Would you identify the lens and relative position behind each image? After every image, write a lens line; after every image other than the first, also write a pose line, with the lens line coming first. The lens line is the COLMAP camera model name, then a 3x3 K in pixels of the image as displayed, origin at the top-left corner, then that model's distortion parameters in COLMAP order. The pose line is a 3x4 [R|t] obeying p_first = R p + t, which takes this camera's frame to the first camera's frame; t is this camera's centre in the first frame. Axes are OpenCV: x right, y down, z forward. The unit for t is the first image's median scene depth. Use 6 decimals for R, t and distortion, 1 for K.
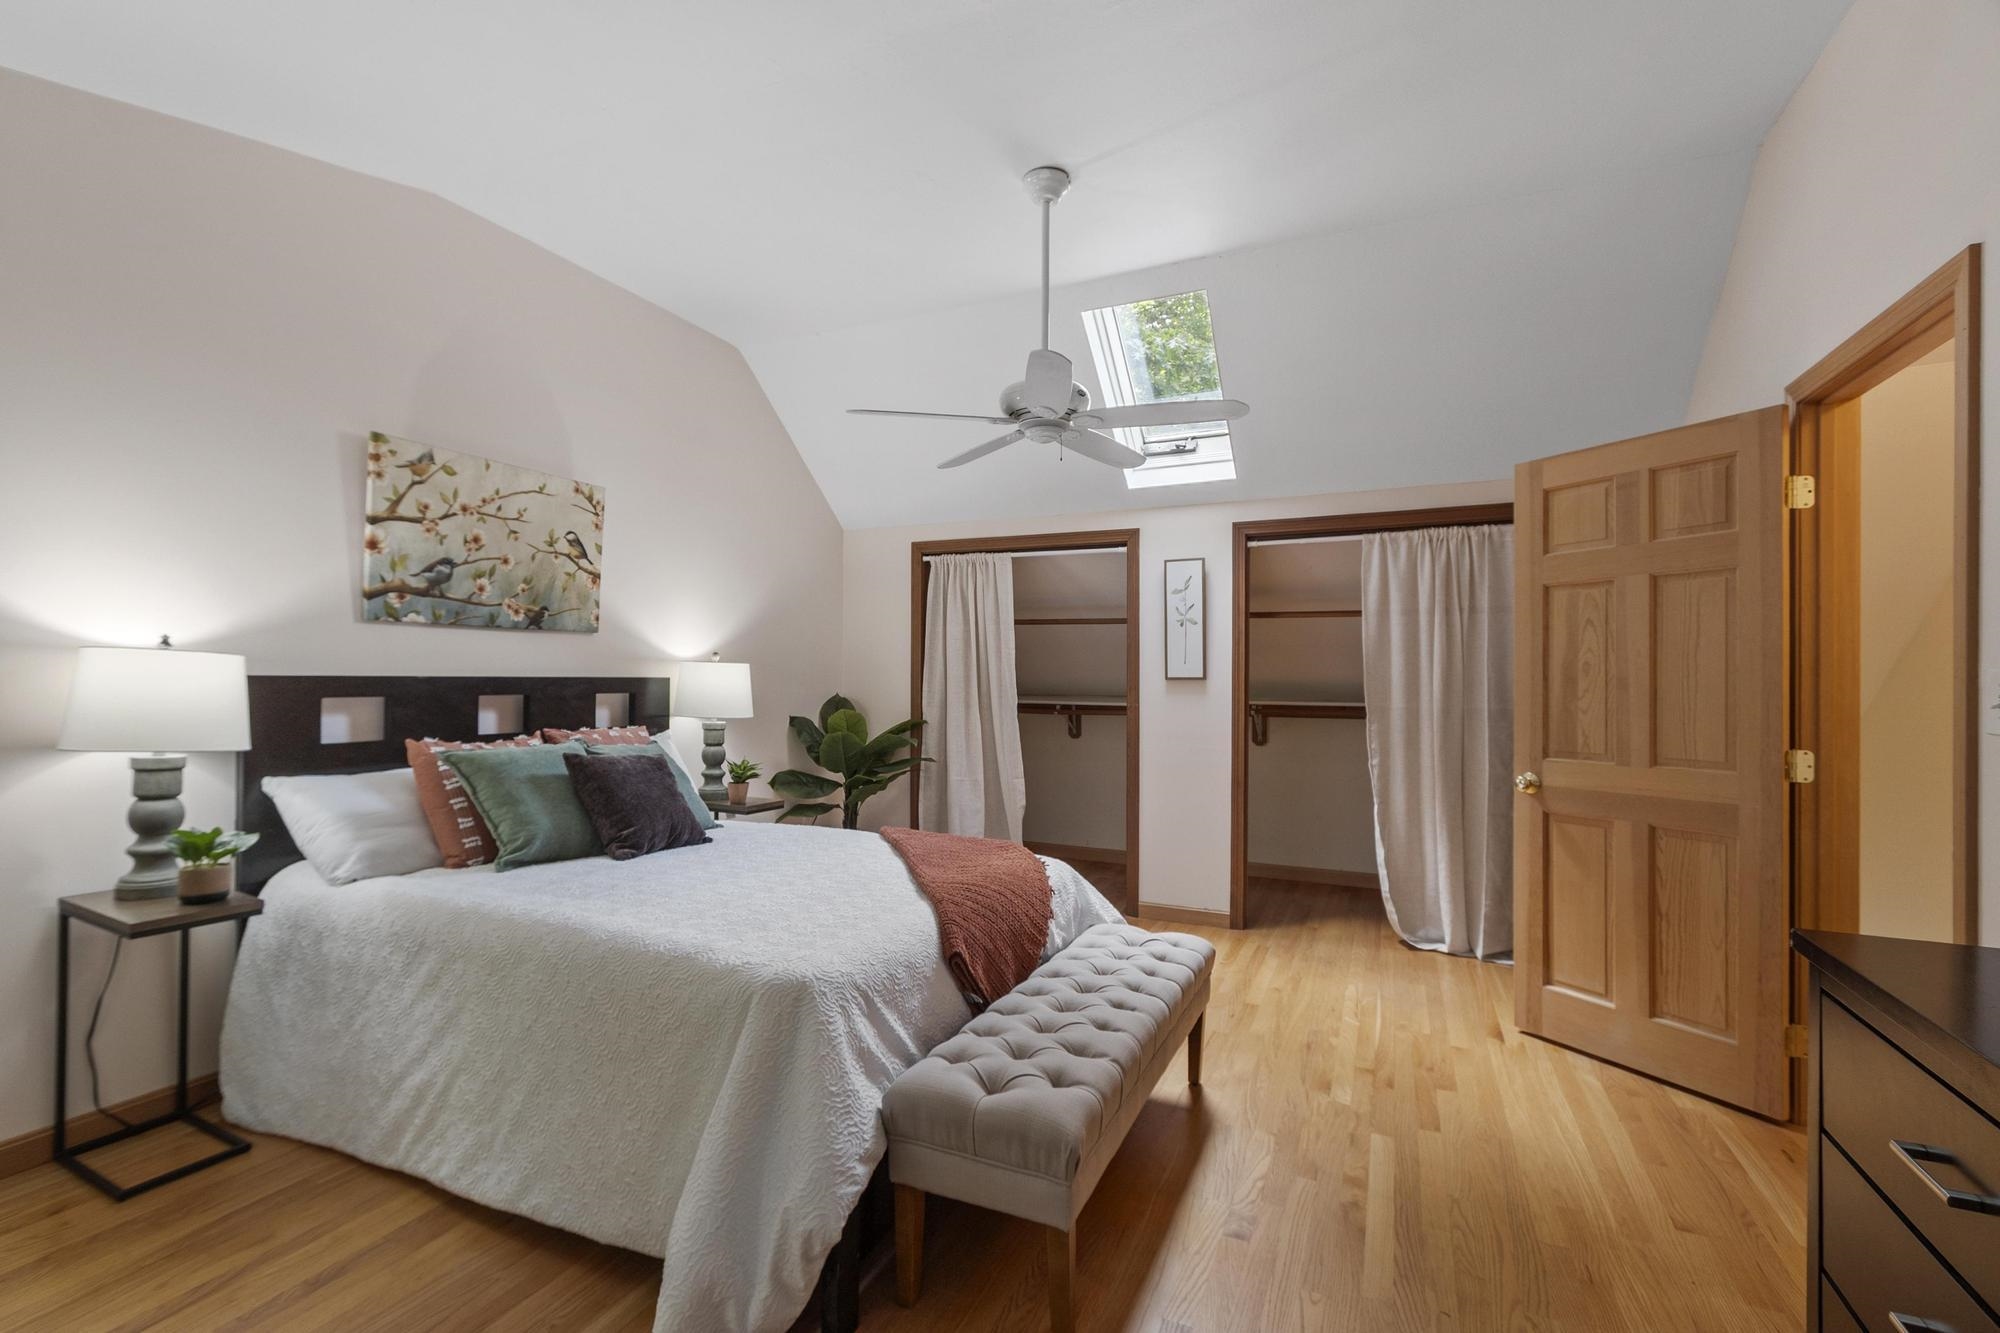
lens RADIAL K [[870.9, 0, 981.2], [0, 870.9, 682.1], [0, 0, 1]] dist [0.004235, -0.000213]
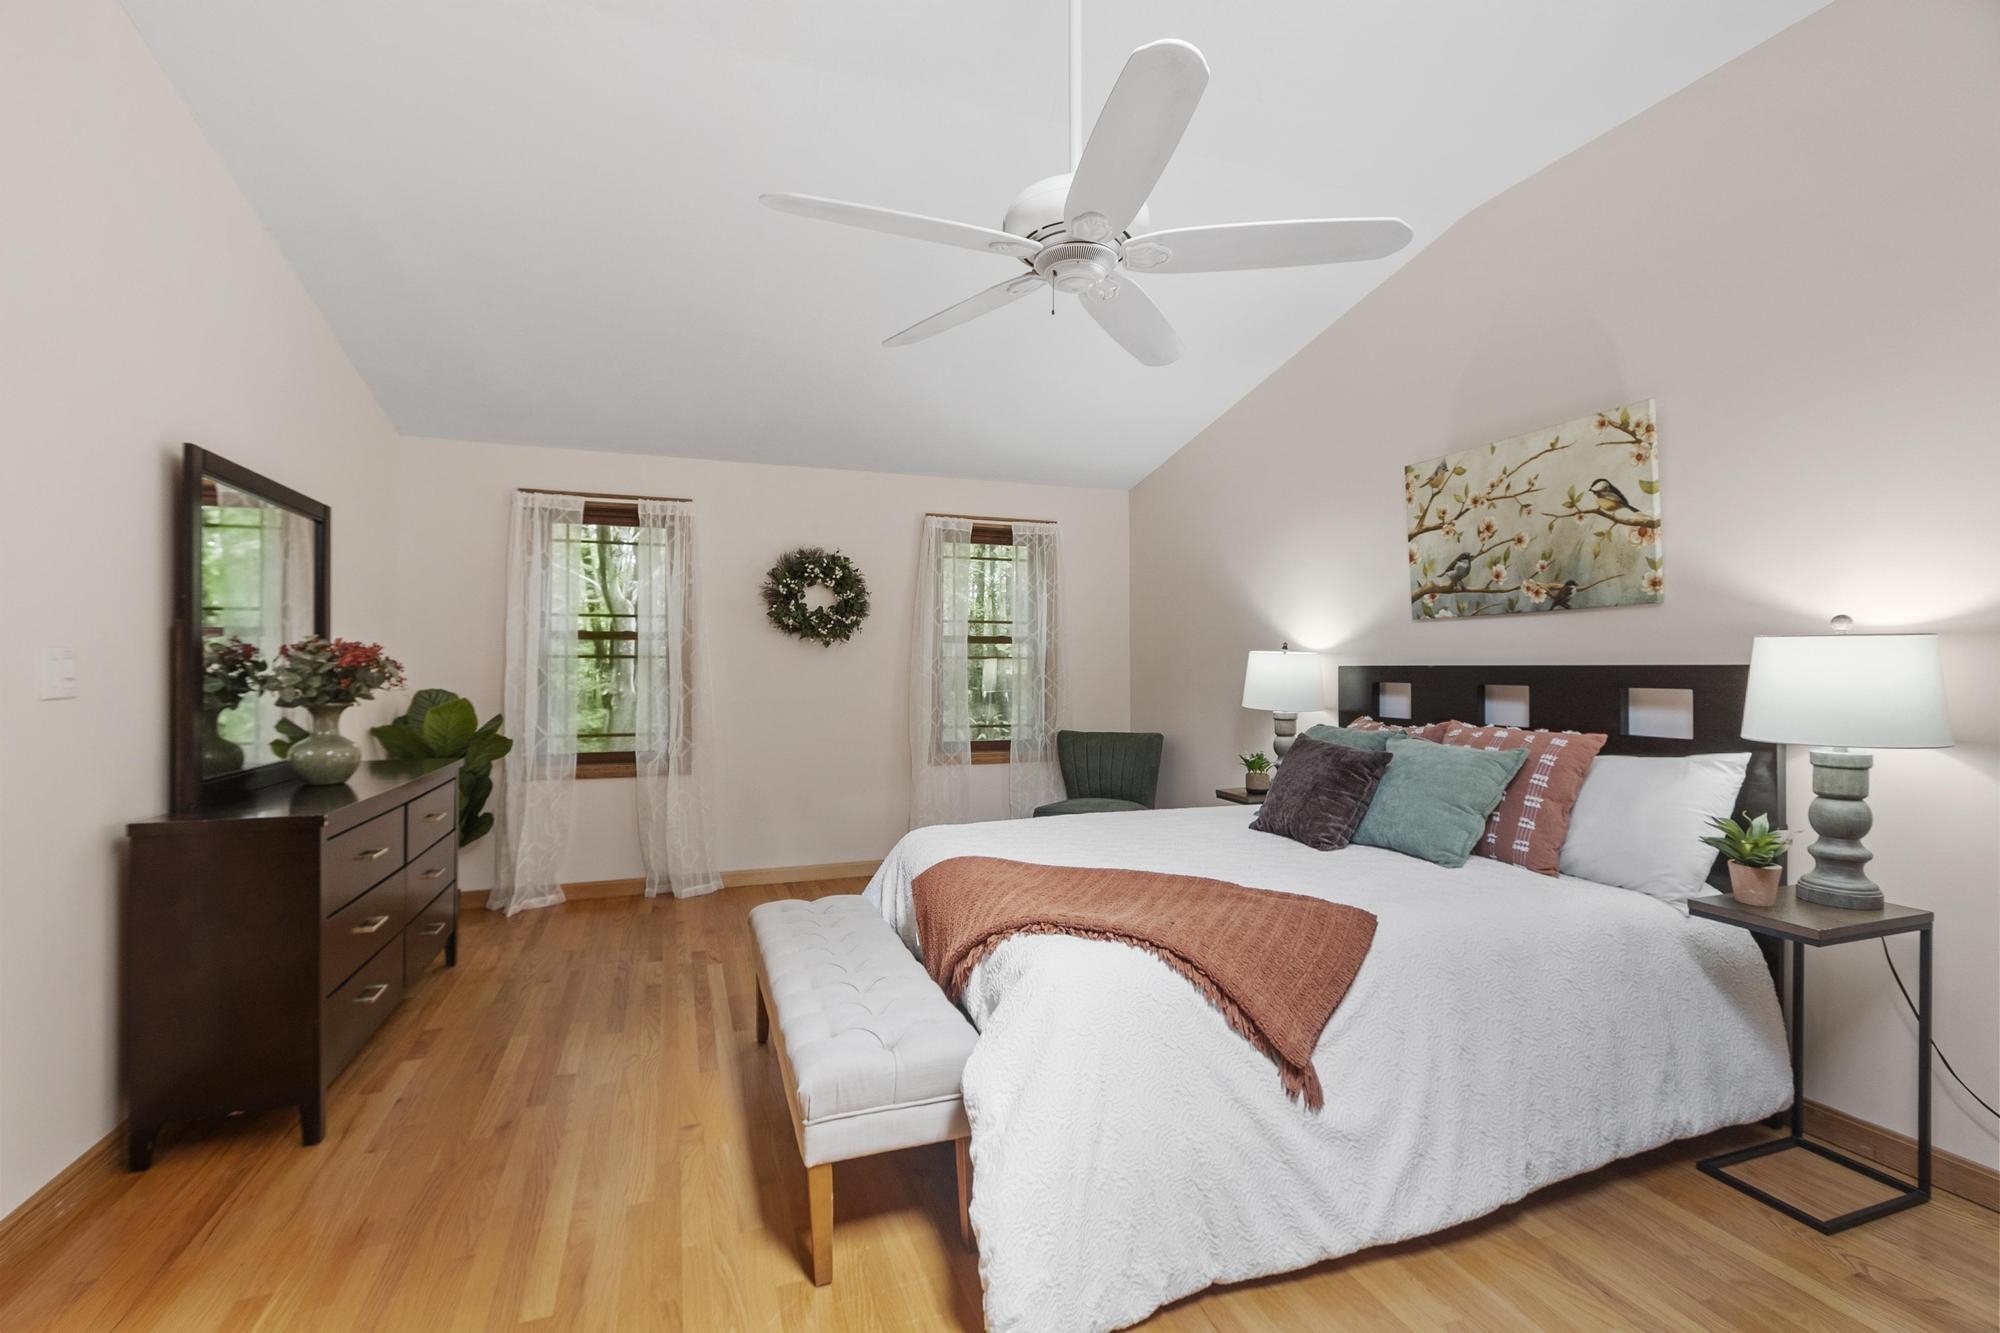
lens RADIAL K [[870.9, 0, 986.3], [0, 870.9, 668.7], [0, 0, 1]] dist [0.004235, -0.000213]
pose [[-0.702528, -0.005932, -0.711632, 0.521131], [-0.009189, 0.999958, 0.000735, 0.001608], [0.711597, 0.007056, -0.702552, 1.282283]]
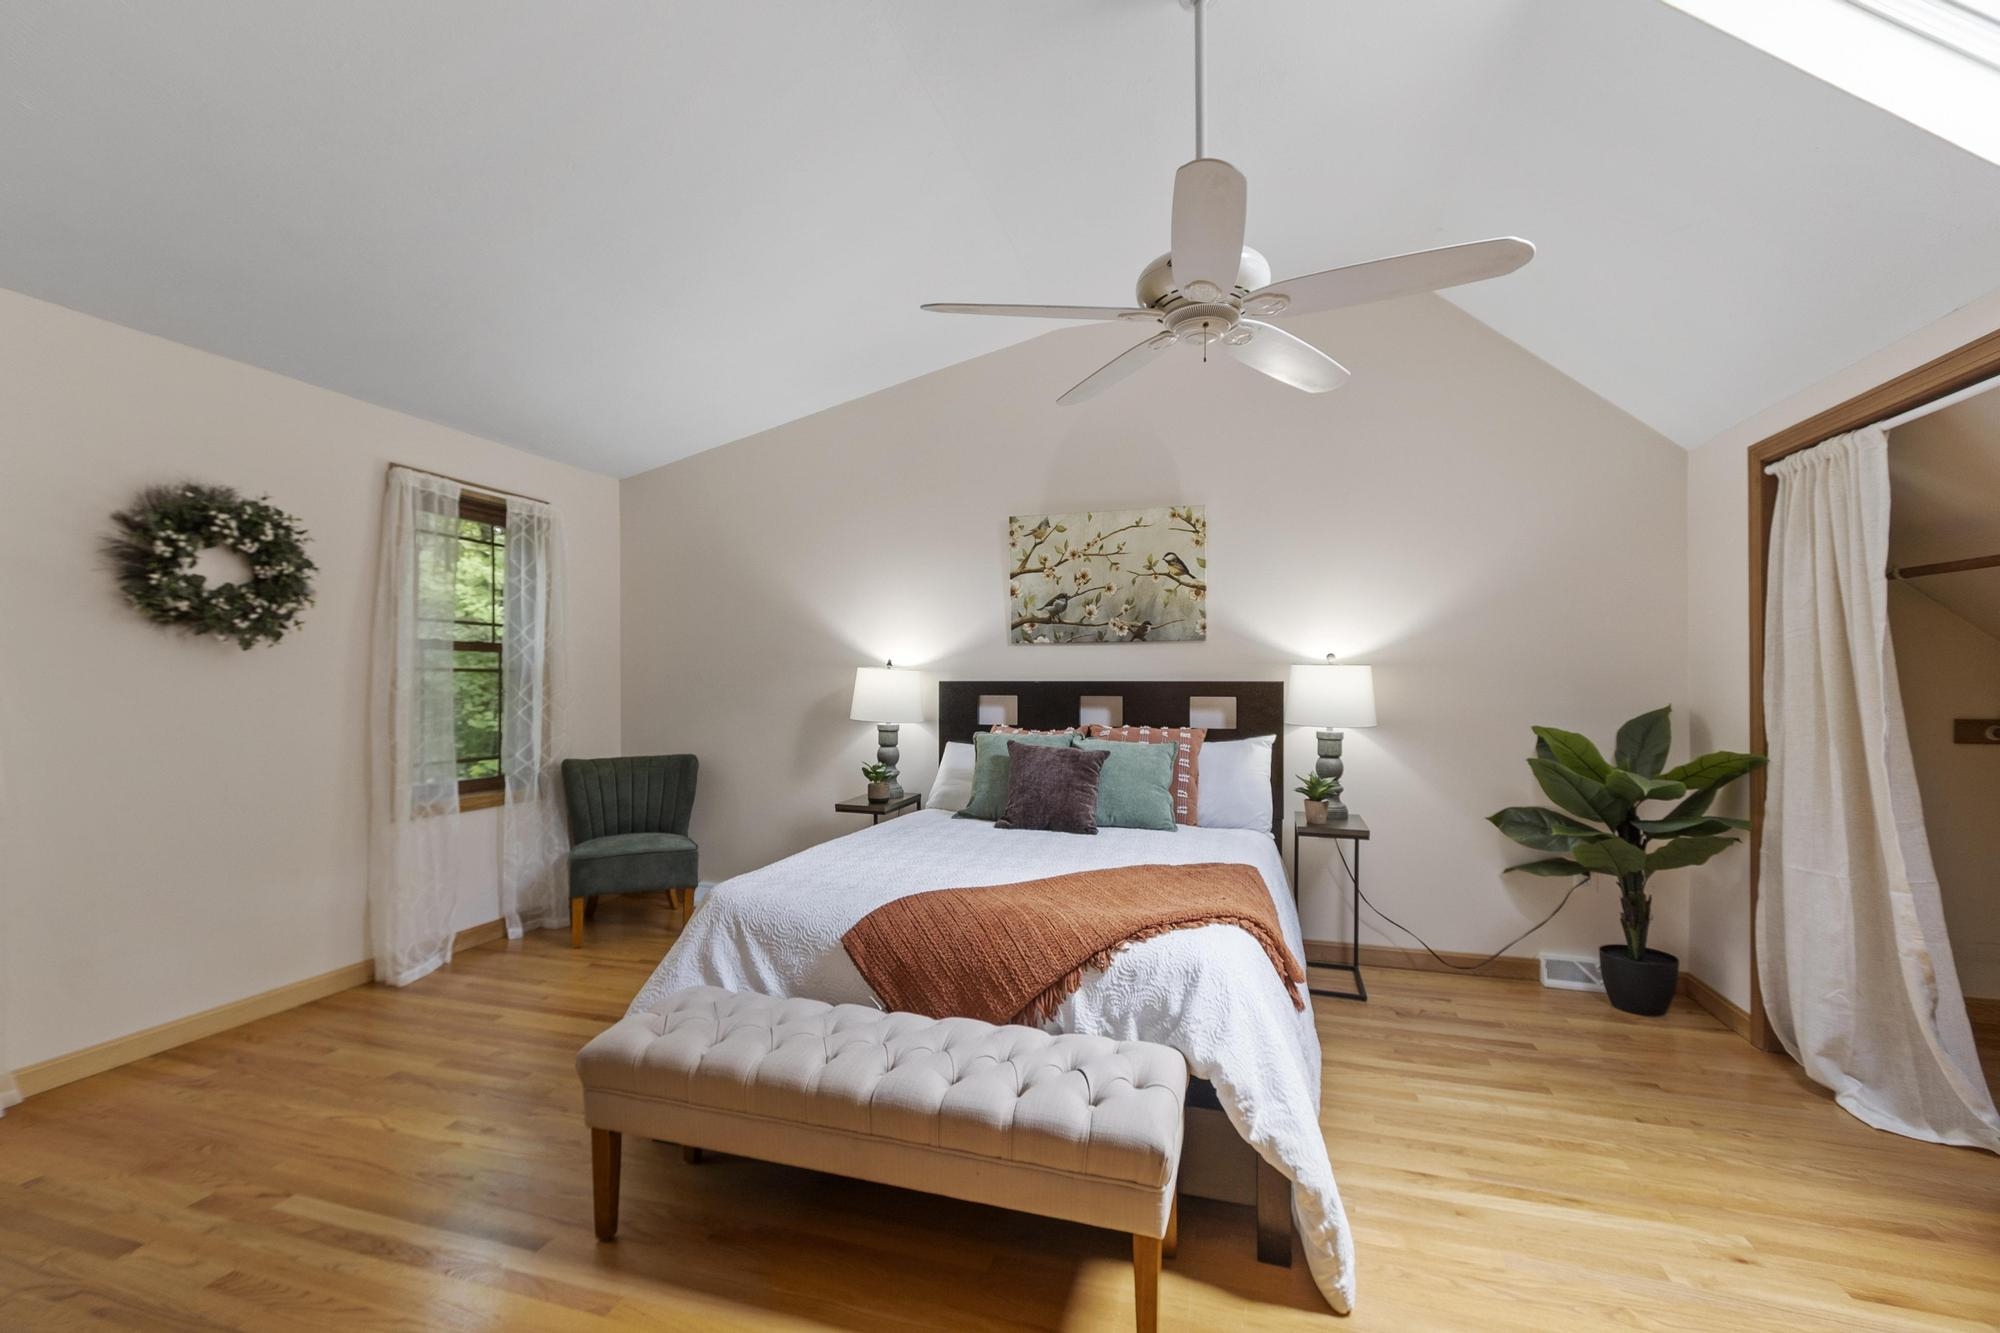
lens RADIAL K [[870.9, 0, 984.8], [0, 870.9, 679.6], [0, 0, 1]] dist [0.004235, -0.000213]
pose [[0.138123, -0.008479, -0.990379, 0.680058], [-0.005661, 0.999940, -0.009351, 0.004171], [0.990399, 0.006898, 0.138067, 0.671076]]
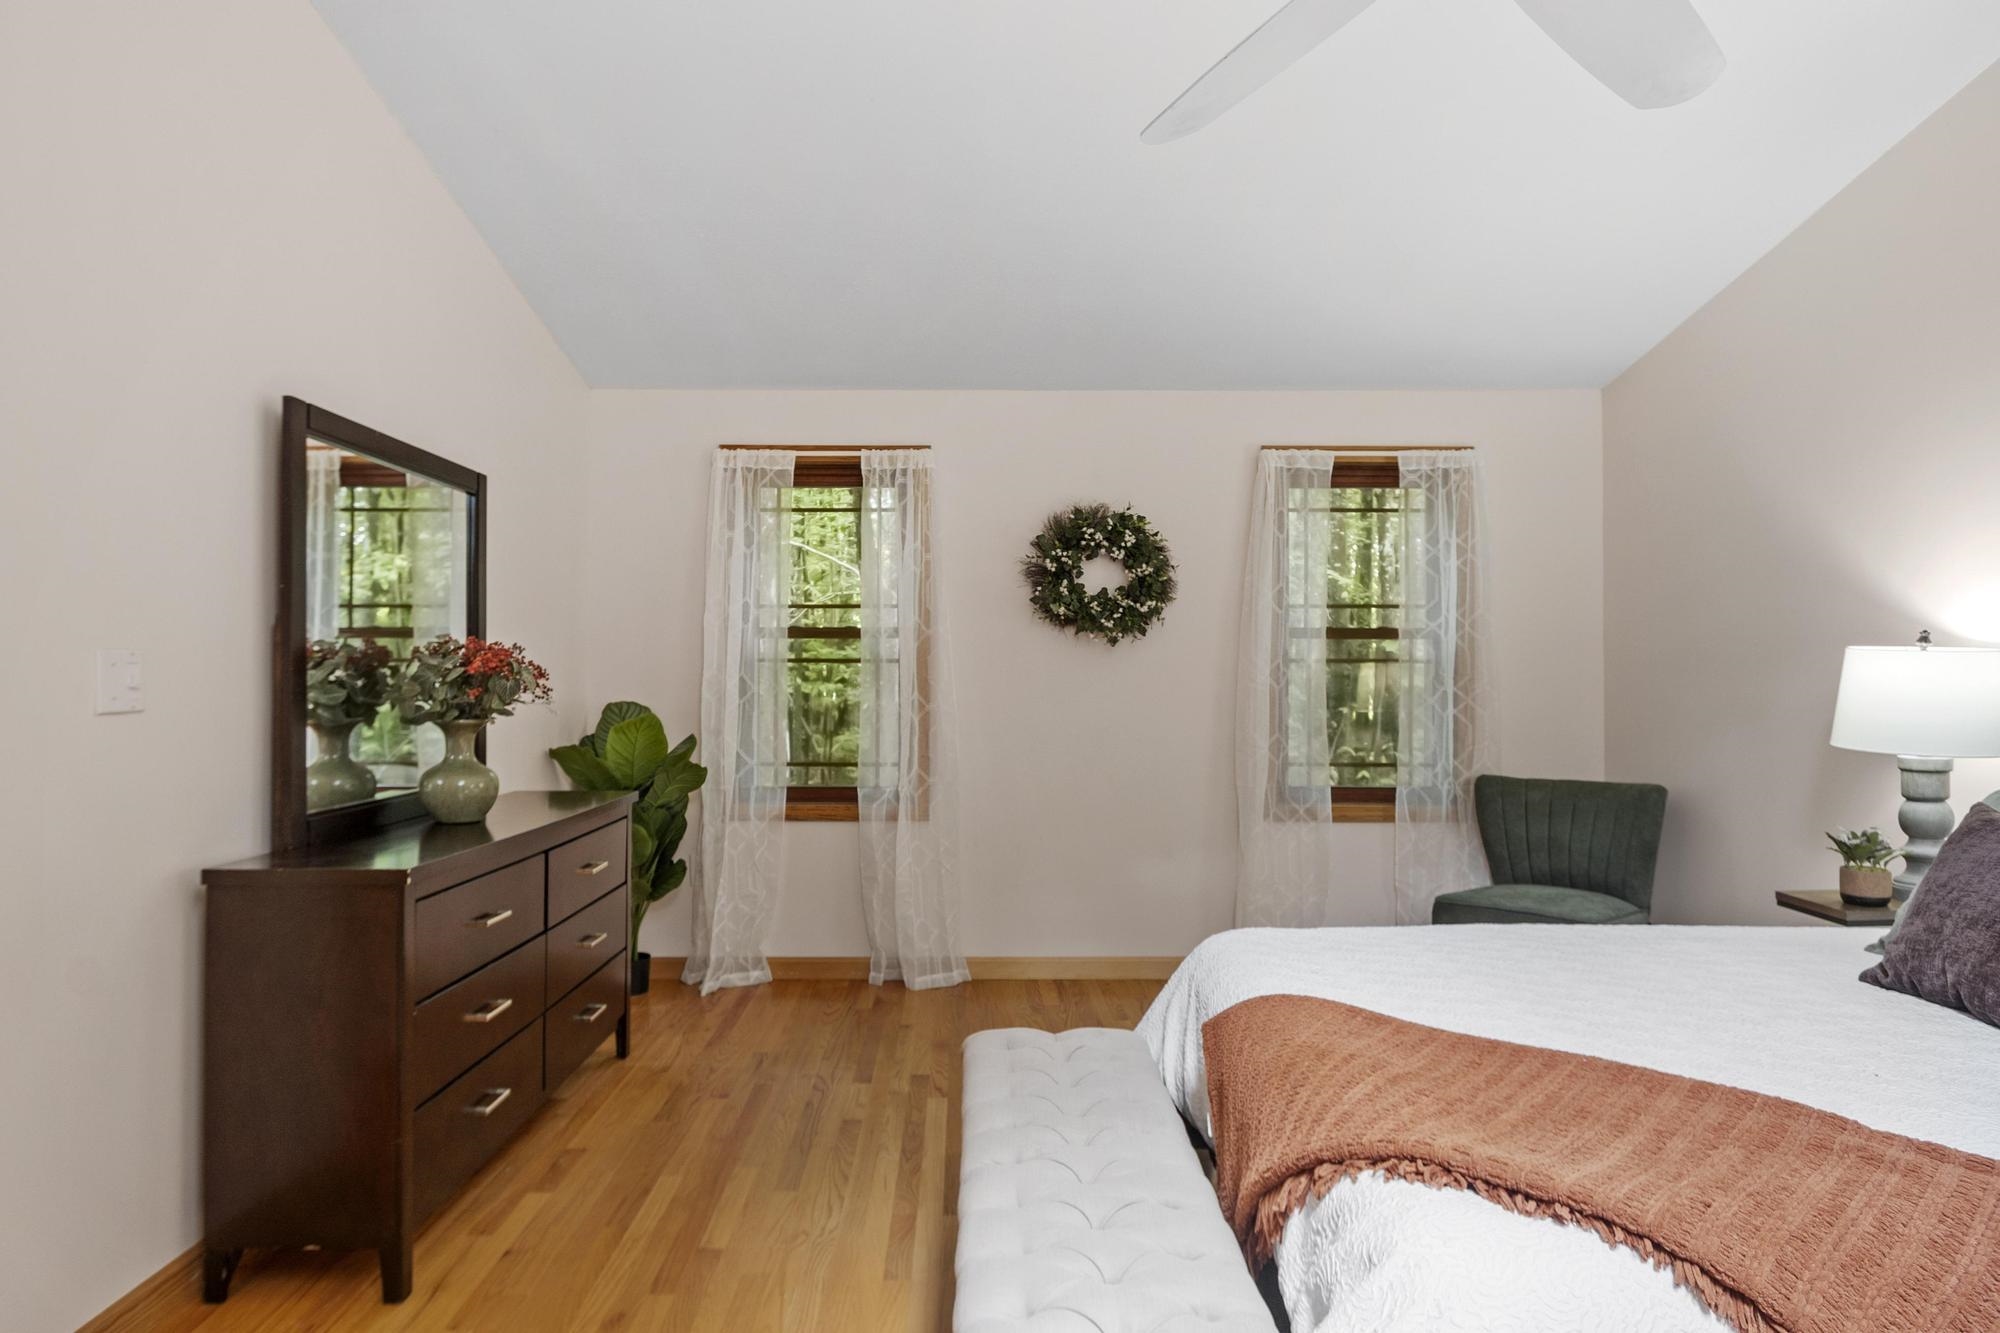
lens RADIAL K [[1141.1, 0, 974.9], [0, 1141.1, 667.1], [0, 0, 1]] dist [0.005057, -0.002075]
pose [[-0.899210, -0.010383, -0.437394, 0.391853], [-0.009624, 0.999946, -0.003951, 0.000781], [0.437411, 0.000657, -0.899261, 1.189877]]
